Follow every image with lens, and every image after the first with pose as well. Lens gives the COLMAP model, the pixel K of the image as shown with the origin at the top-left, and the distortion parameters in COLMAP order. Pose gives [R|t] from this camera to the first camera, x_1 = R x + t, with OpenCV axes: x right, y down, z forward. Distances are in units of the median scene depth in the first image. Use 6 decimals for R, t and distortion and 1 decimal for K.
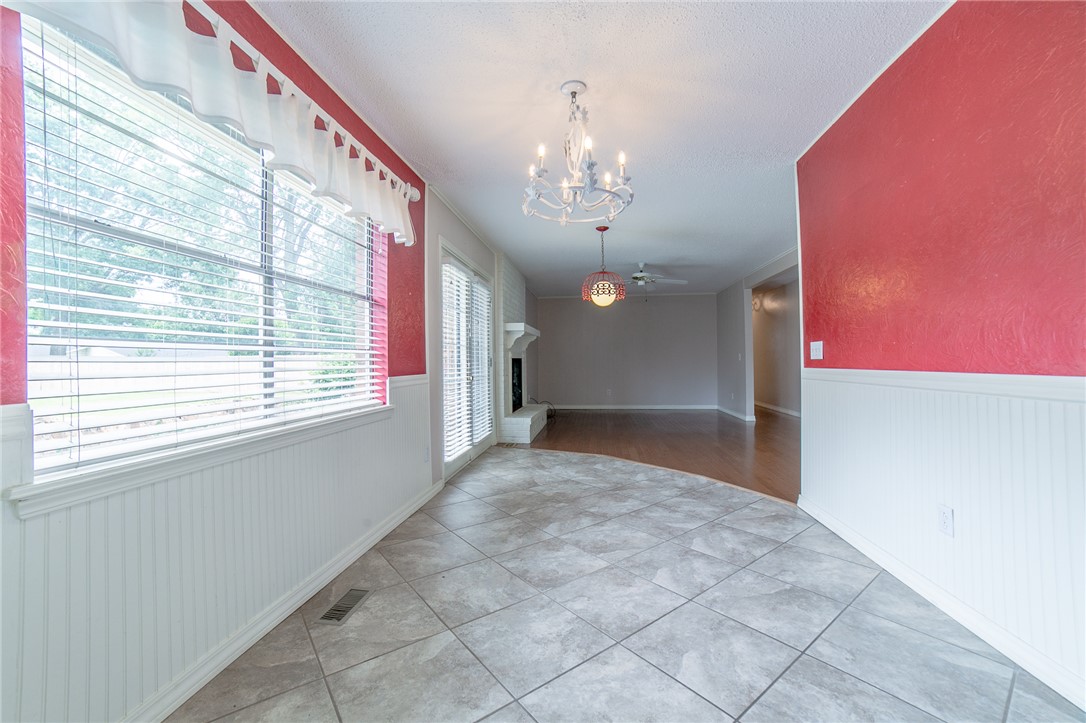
lens RADIAL K [[444.6, 0, 534.5], [0, 444.6, 358.0], [0, 0, 1]] dist [-0.091558, 0.037065]
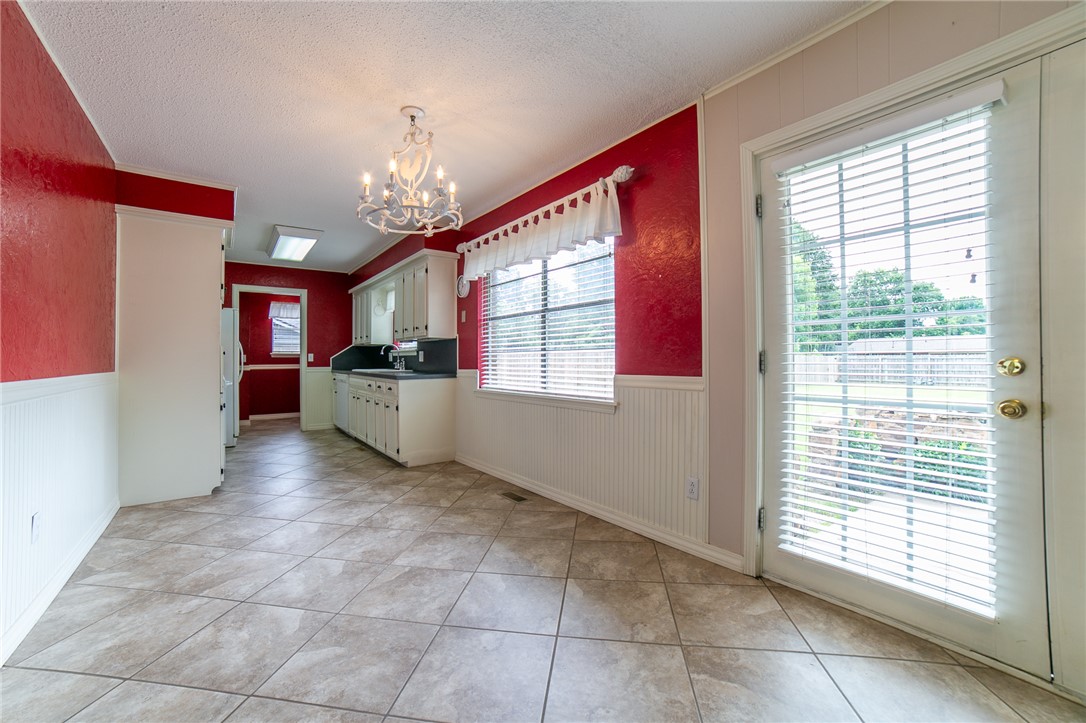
lens RADIAL K [[444.6, 0, 534.5], [0, 444.6, 358.0], [0, 0, 1]] dist [-0.091558, 0.037065]
pose [[-0.717552, 0.012233, -0.696398, 0.586937], [0.018149, 0.999835, -0.001136, 0.003489], [0.696268, -0.013454, -0.717655, 1.828173]]
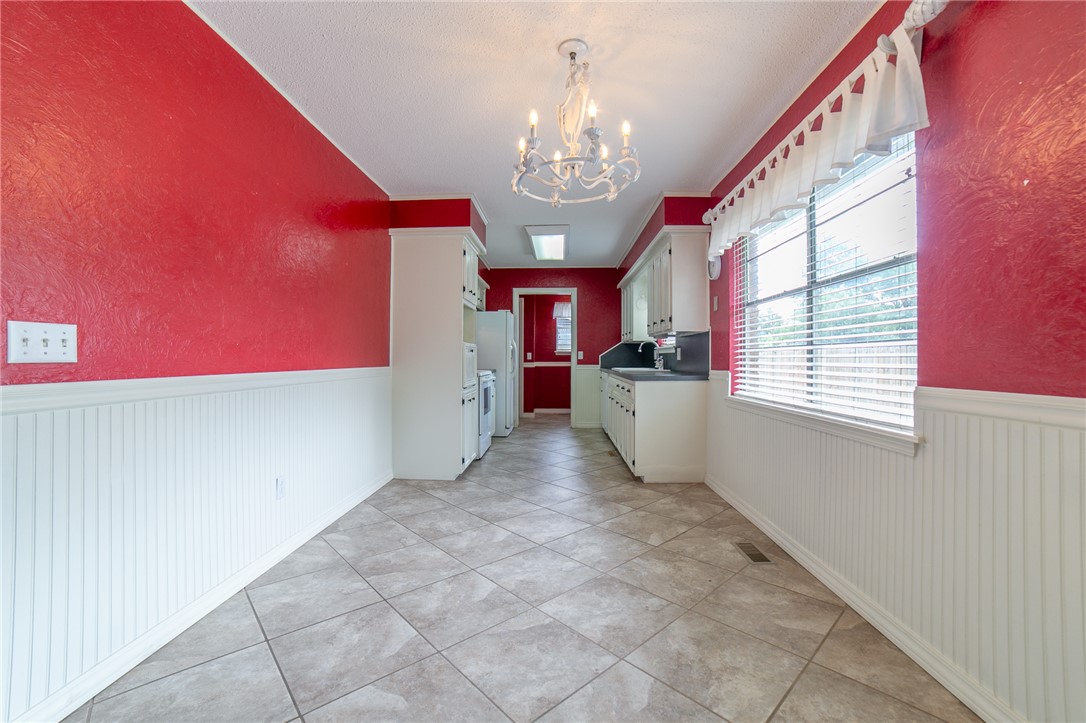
lens RADIAL K [[455.4, 0, 532.8], [0, 455.4, 355.8], [0, 0, 1]] dist [-0.095422, 0.041495]
pose [[-0.996603, 0.009189, -0.081839, 0.230811], [0.010213, 0.999875, -0.012106, 0.007656], [0.081717, -0.012901, -0.996572, 1.721031]]
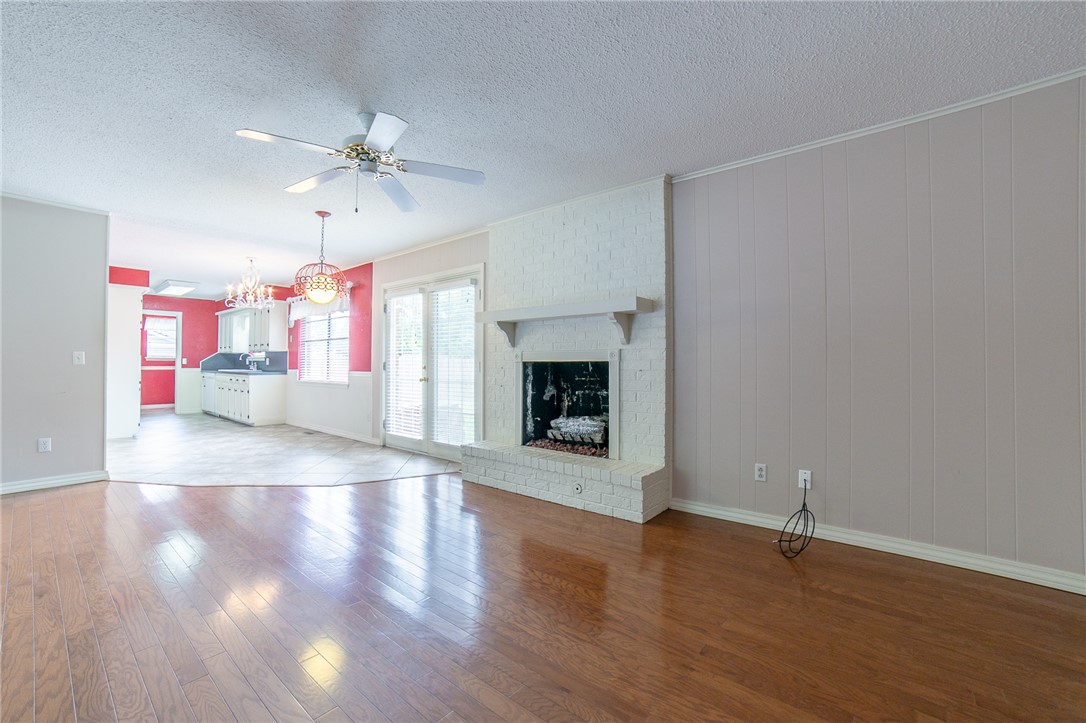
lens RADIAL K [[468.7, 0, 543.0], [0, 468.7, 361.5], [0, 0, 1]] dist [-0.101236, 0.046098]
pose [[-0.529058, 0.002854, -0.848581, 1.330760], [0.007874, 0.999968, -0.001547, 0.005149], [0.848549, -0.007500, -0.529064, 3.562500]]
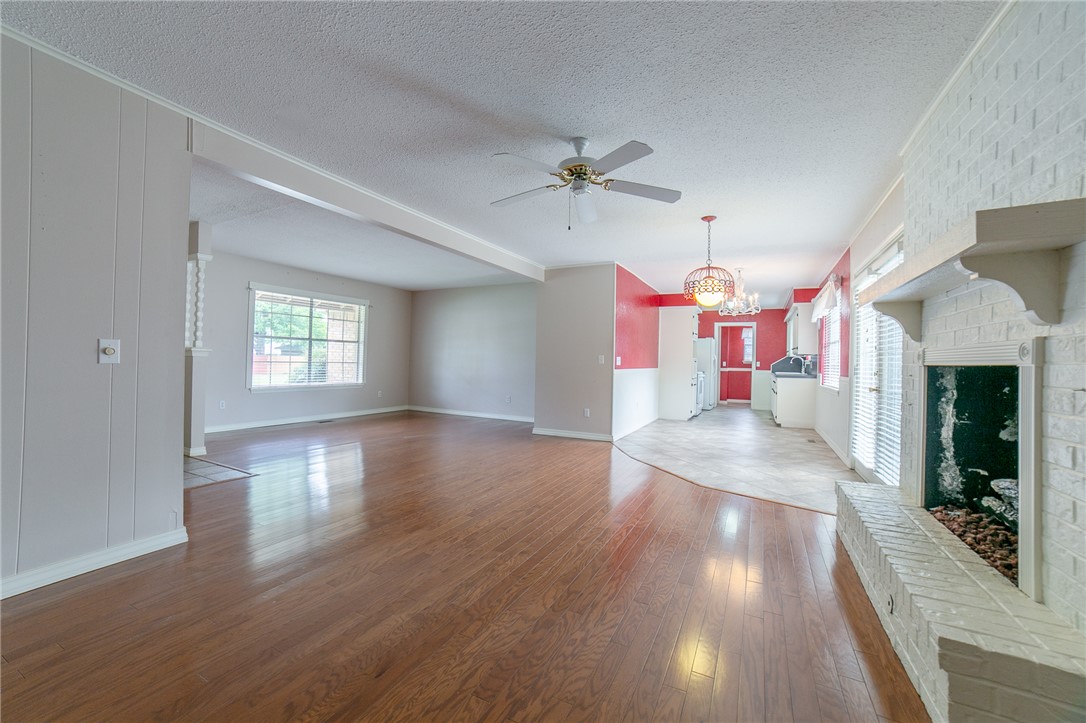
lens RADIAL K [[444.6, 0, 534.5], [0, 444.6, 358.0], [0, 0, 1]] dist [-0.091558, 0.037065]
pose [[-0.944951, -0.008239, 0.327108, 0.390693], [-0.014256, 0.999770, -0.016001, 0.012453], [-0.326901, -0.019783, -0.944852, 3.738305]]
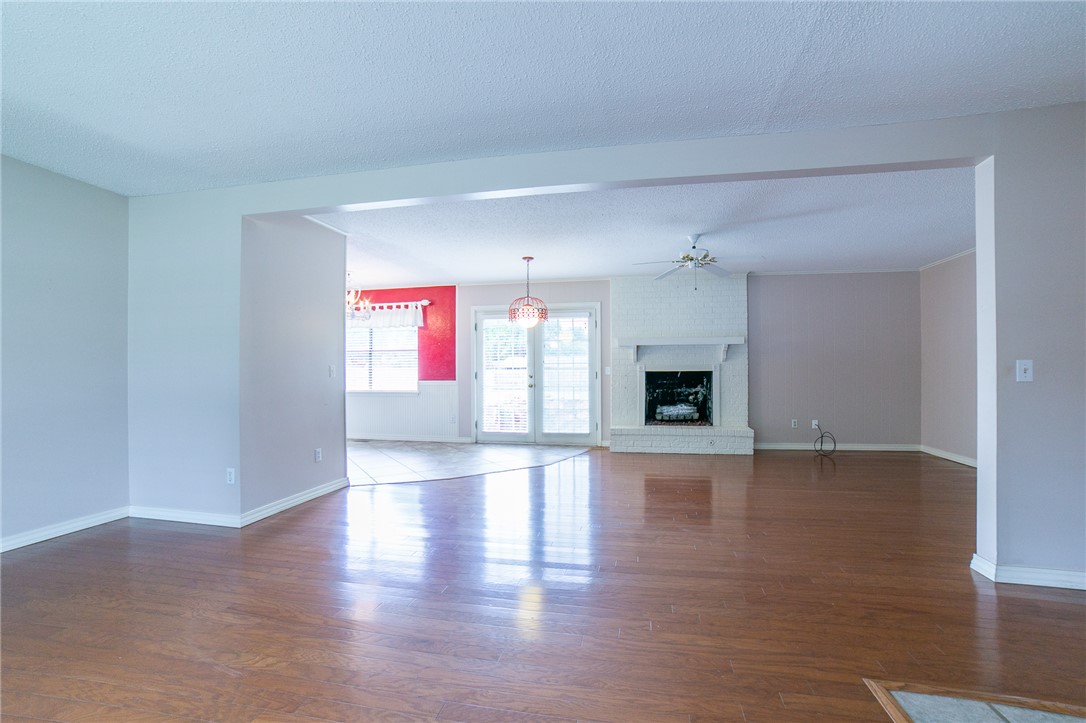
lens RADIAL K [[452.0, 0, 557.1], [0, 452.0, 368.3], [0, 0, 1]] dist [-0.093433, 0.039707]
pose [[-0.037346, 0.001847, -0.999301, 2.522474], [0.011601, 0.999932, 0.001414, -0.024869], [0.999235, -0.011540, -0.037365, 2.151432]]
